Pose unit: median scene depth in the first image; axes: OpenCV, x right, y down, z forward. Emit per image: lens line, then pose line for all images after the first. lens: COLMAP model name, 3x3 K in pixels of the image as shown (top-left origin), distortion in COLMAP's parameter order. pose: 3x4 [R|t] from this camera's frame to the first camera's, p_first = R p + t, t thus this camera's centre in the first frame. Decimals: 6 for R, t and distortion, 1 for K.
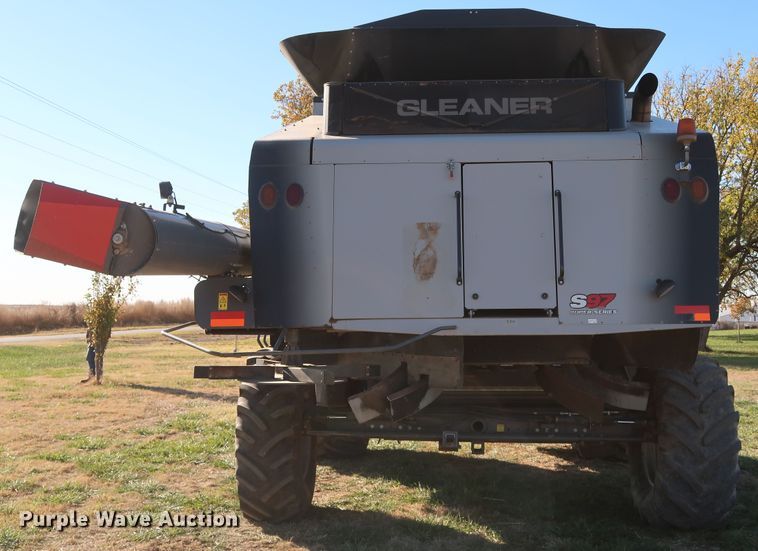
lens RADIAL K [[953.0, 0, 405.8], [0, 953.0, 275.1], [0, 0, 1]] dist [0.023276, 0.008003]
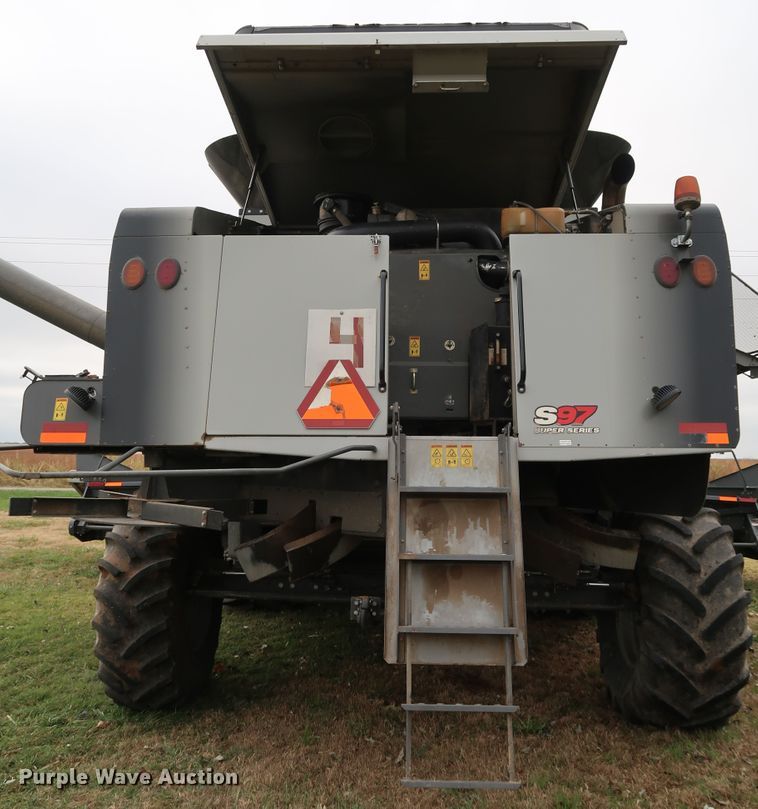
lens RADIAL K [[785.6, 0, 378.4], [0, 785.6, 390.2], [0, 0, 1]] dist [-0.018915, 0.007609]
pose [[0.999872, 0.016002, -0.000510, 0.053791], [-0.015991, 0.996521, -0.081791, 0.058771], [-0.000801, 0.081789, 0.996649, 0.402688]]
